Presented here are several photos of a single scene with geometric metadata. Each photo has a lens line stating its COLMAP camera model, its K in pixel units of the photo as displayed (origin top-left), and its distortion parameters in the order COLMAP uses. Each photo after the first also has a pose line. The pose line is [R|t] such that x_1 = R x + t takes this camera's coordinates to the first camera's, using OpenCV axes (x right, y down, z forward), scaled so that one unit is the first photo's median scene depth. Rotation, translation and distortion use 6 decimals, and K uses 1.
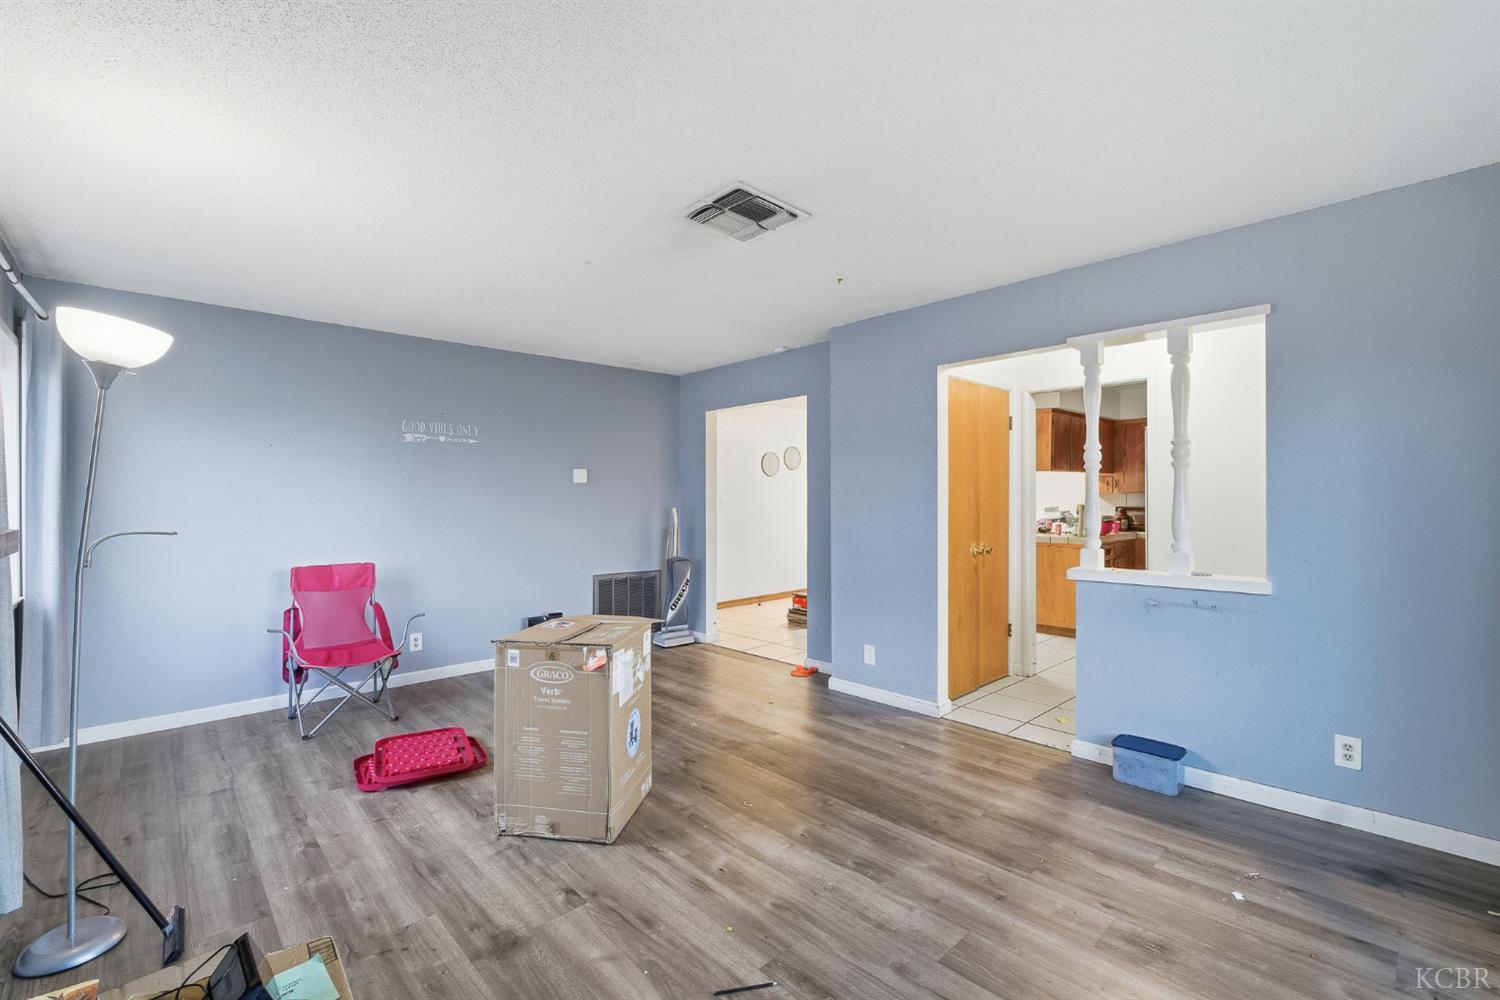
lens RADIAL K [[655.3, 0, 750.0], [0, 655.3, 500.0], [0, 0, 1]] dist [0.000386, -0.000052]
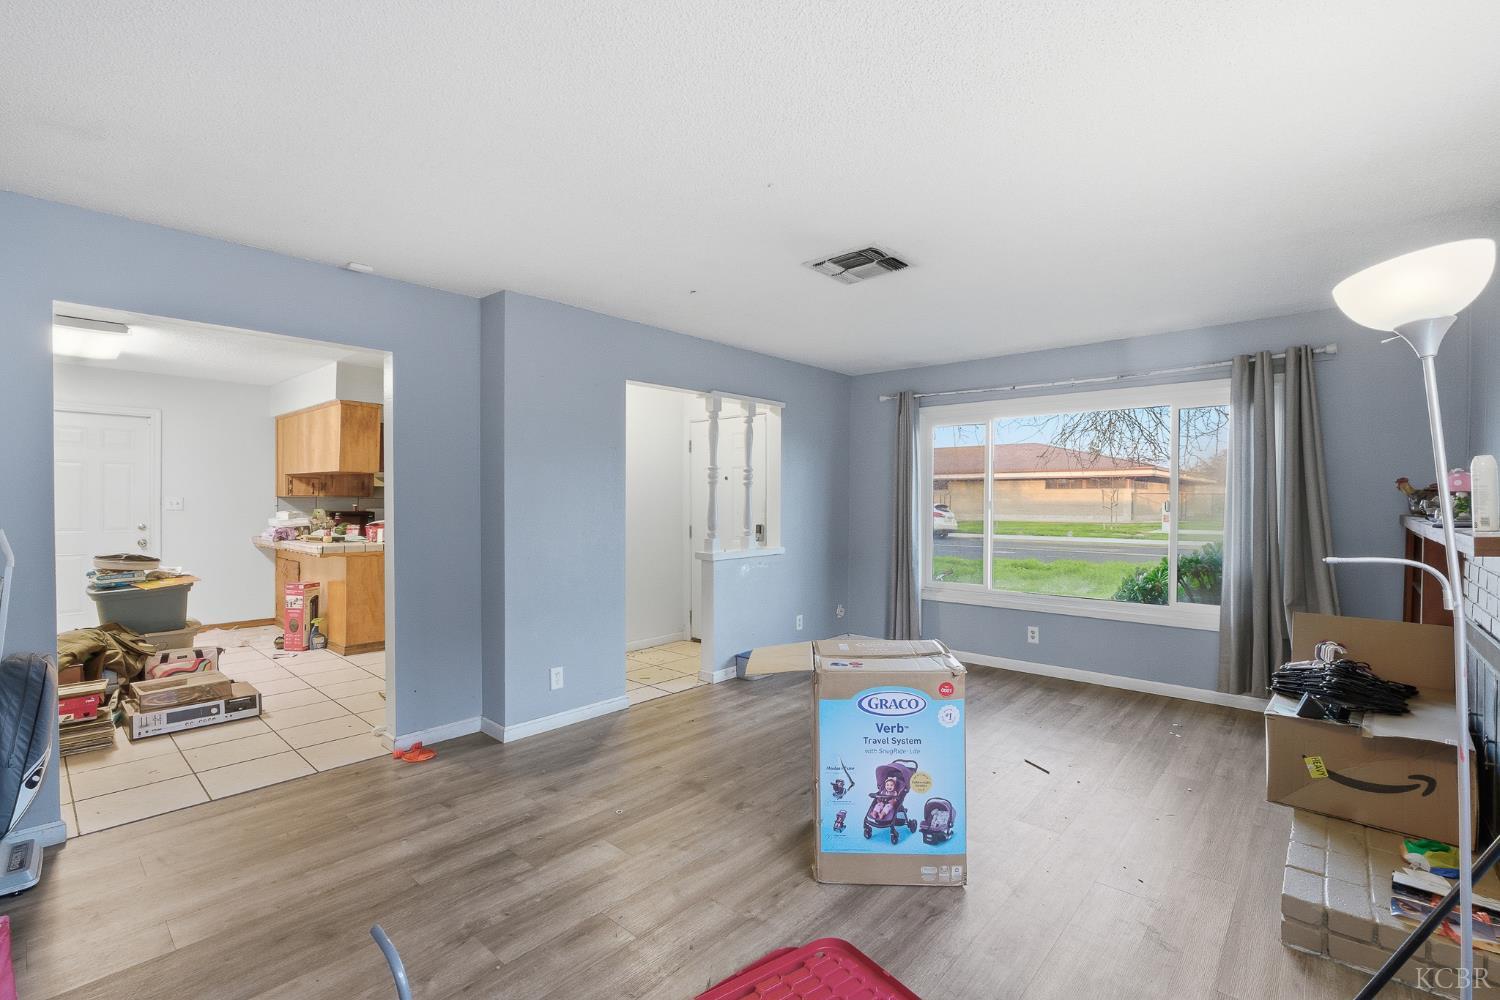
lens RADIAL K [[667.9, 0, 749.4], [0, 667.9, 506.0], [0, 0, 1]] dist [-0.016284, -0.000036]
pose [[-0.094854, -0.005450, 0.995476, -1.180184], [-0.001200, 0.999985, 0.005361, -0.007324], [-0.995490, -0.000686, -0.094859, 1.298595]]
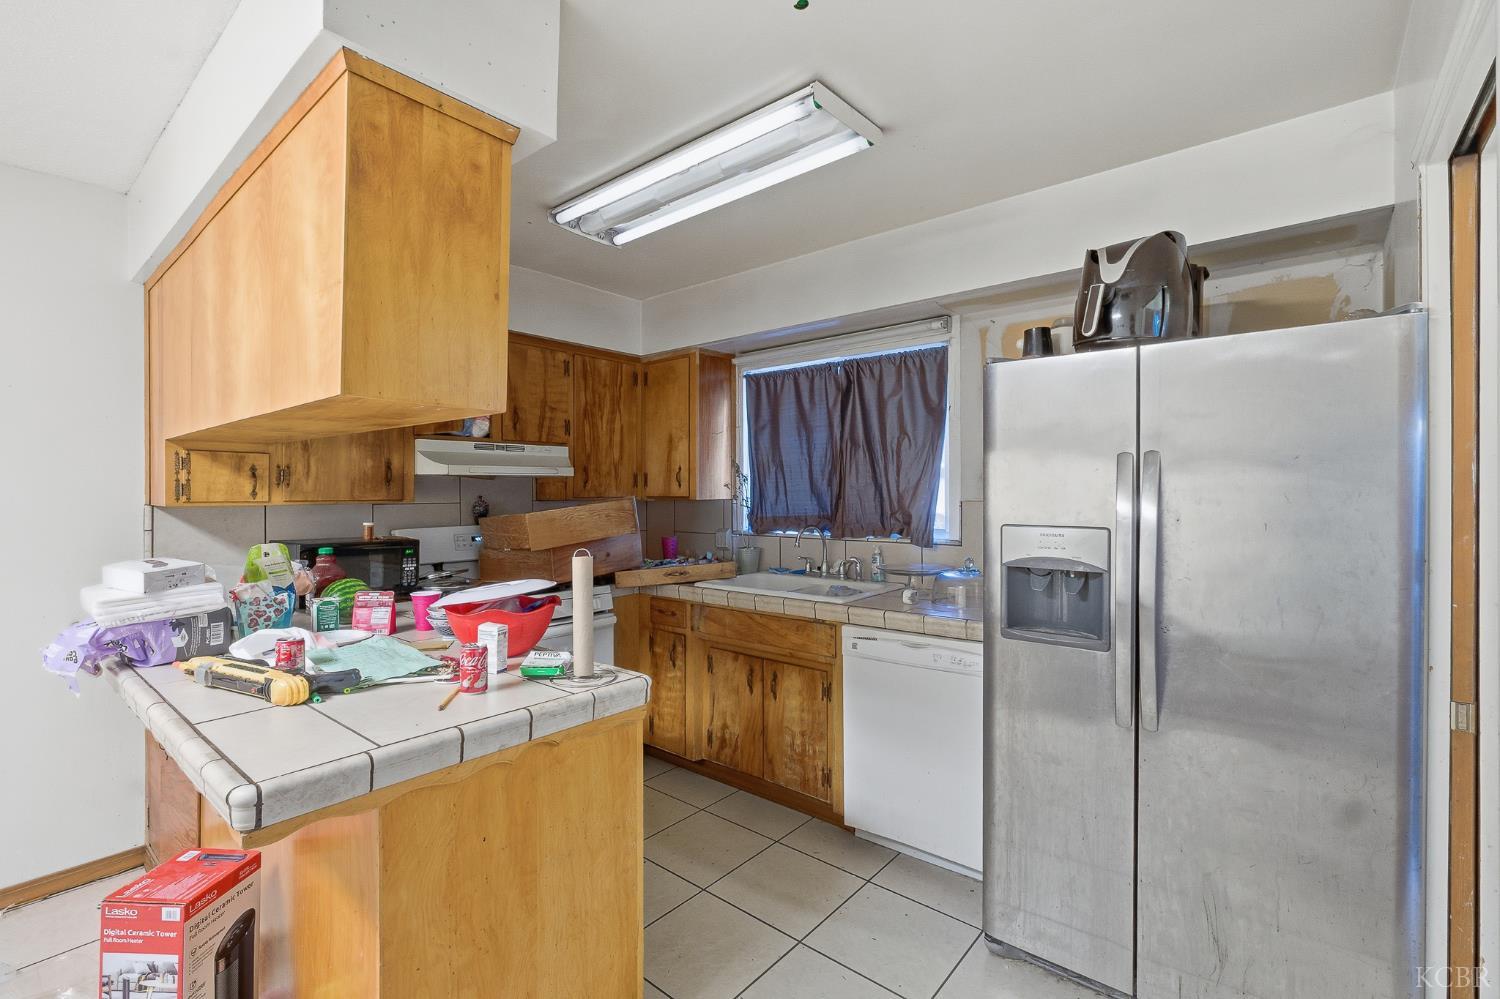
lens RADIAL K [[667.1, 0, 750.0], [0, 667.1, 499.5], [0, 0, 1]] dist [-0.000196, 0.000013]
pose [[-0.118337, -0.009689, 0.992926, 0.492540], [0.004555, 0.999937, 0.010300, -0.039671], [-0.992963, 0.005742, -0.118286, 2.139983]]
